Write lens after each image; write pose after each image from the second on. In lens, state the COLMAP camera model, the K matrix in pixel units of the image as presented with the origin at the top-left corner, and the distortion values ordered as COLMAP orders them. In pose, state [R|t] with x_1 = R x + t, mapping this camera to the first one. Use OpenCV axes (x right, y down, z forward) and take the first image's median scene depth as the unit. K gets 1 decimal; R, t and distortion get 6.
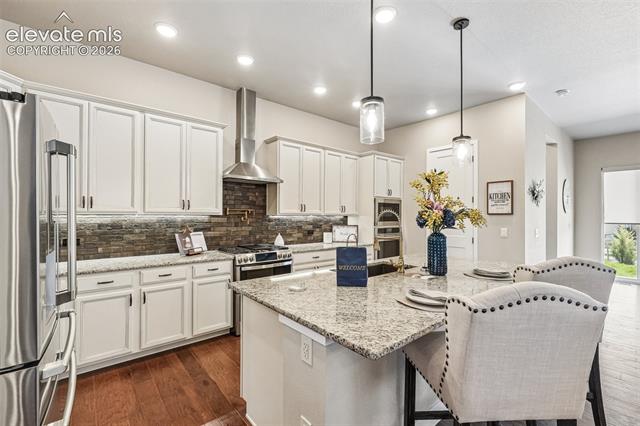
lens RADIAL K [[279.8, 0, 320.0], [0, 279.8, 218.0], [0, 0, 1]] dist [0.001383, 0.004073]
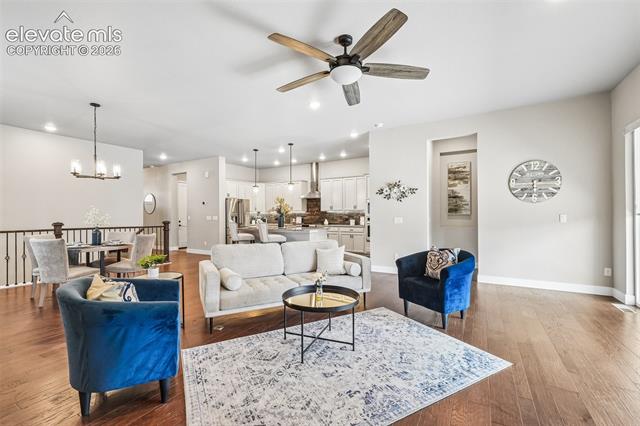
lens RADIAL K [[279.8, 0, 316.2], [0, 279.8, 207.7], [0, 0, 1]] dist [0.001383, 0.004073]
pose [[0.331260, -0.031688, -0.943007, 2.009373], [-0.000734, 0.999427, -0.033842, 0.039736], [0.943539, 0.011902, 0.331046, 0.169128]]
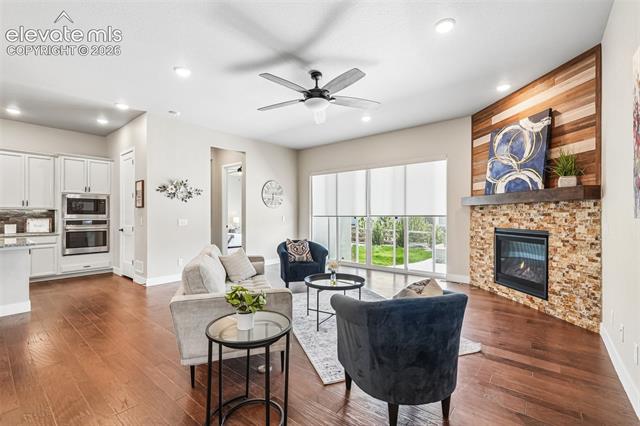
lens RADIAL K [[279.8, 0, 323.1], [0, 279.8, 214.9], [0, 0, 1]] dist [0.001383, 0.004073]
pose [[0.983903, -0.004292, 0.178651, 1.220453], [0.006163, 0.999932, -0.009920, 0.038392], [-0.178597, 0.010862, 0.983862, -0.371370]]
